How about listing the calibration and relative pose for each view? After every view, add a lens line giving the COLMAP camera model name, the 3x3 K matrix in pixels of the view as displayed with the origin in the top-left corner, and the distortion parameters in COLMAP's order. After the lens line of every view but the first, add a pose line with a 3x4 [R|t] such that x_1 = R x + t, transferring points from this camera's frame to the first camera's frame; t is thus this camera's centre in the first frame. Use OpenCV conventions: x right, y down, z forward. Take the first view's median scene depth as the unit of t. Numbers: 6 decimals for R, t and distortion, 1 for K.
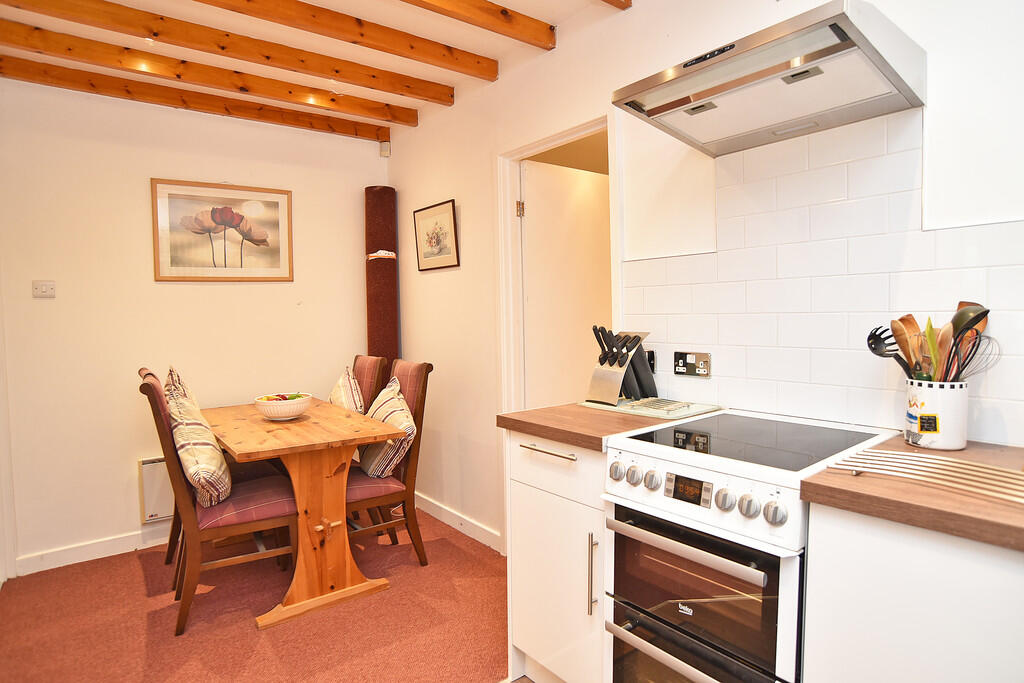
lens RADIAL K [[547.1, 0, 512.0], [0, 547.1, 341.5], [0, 0, 1]] dist [0.000926, 0.000073]
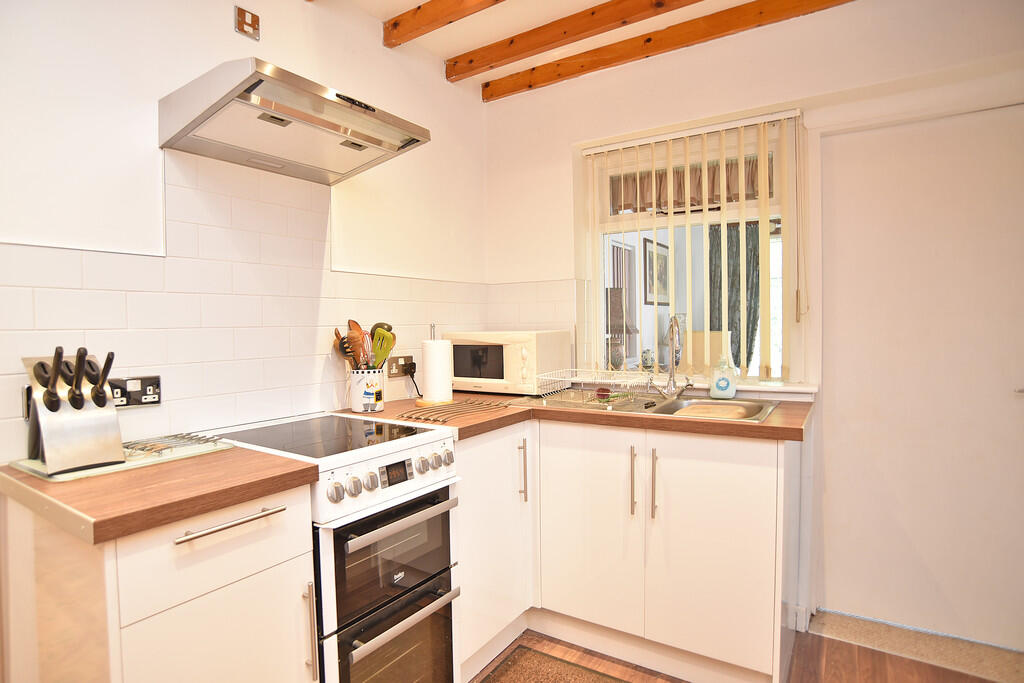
lens RADIAL K [[547.1, 0, 512.0], [0, 547.1, 341.5], [0, 0, 1]] dist [0.000926, 0.000073]
pose [[-0.280642, -0.014179, 0.959708, -0.833362], [0.061307, 0.997584, 0.032666, -0.034031], [-0.957853, 0.068005, -0.279094, 1.016382]]
